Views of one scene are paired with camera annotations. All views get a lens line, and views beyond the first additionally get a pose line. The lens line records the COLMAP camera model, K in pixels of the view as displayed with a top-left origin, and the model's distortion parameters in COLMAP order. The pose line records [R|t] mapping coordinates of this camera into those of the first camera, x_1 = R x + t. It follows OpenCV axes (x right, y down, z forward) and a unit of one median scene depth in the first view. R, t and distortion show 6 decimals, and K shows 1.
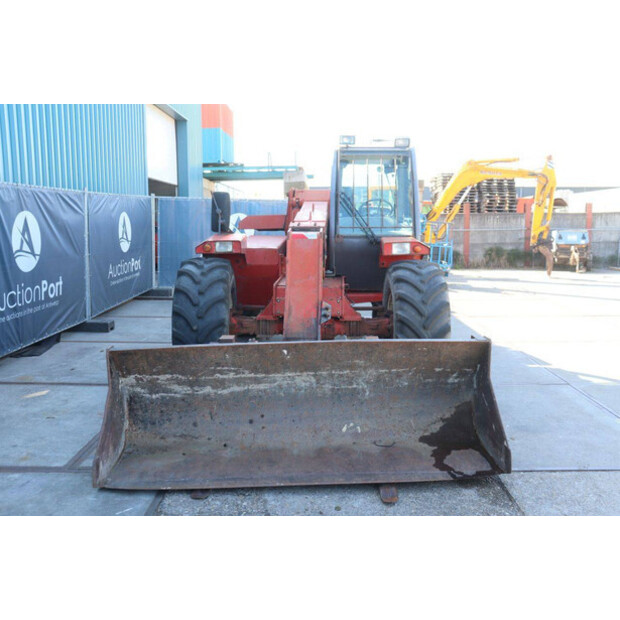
lens RADIAL K [[620.4, 0, 333.3], [0, 620.4, 286.2], [0, 0, 1]] dist [-0.071025, 0.000000]
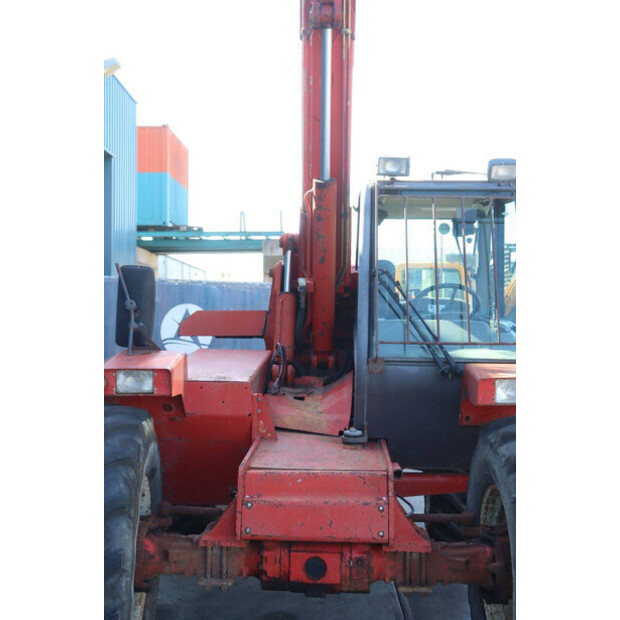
lens RADIAL K [[876.3, 0, 313.7], [0, 876.3, 306.9], [0, 0, 1]] dist [0.052600, 0.000000]
pose [[0.999727, 0.012363, -0.019821, -0.026073], [-0.014494, 0.993690, -0.111224, -0.042833], [0.018321, 0.111481, 0.993598, 0.299942]]
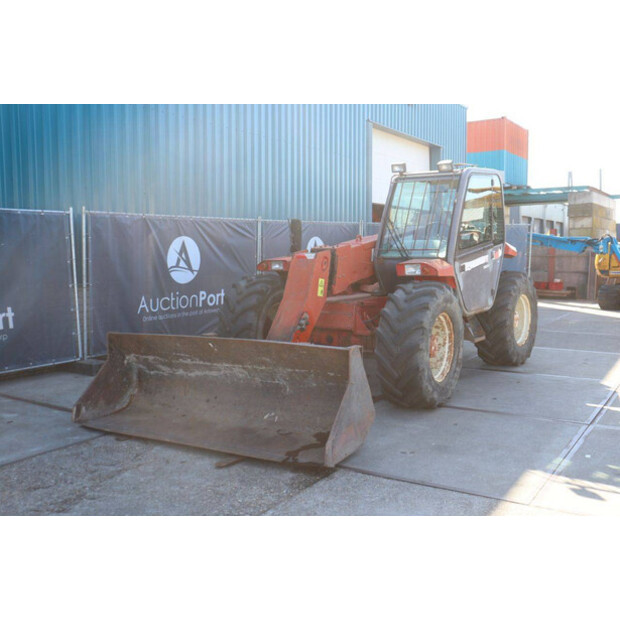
lens RADIAL K [[666.2, 0, 327.2], [0, 666.2, 269.4], [0, 0, 1]] dist [-0.070086, 0.000000]
pose [[0.847452, 0.017236, -0.530592, 0.519975], [-0.055501, 0.996872, -0.056262, 0.009441], [0.527962, 0.077128, 0.845758, -0.024136]]
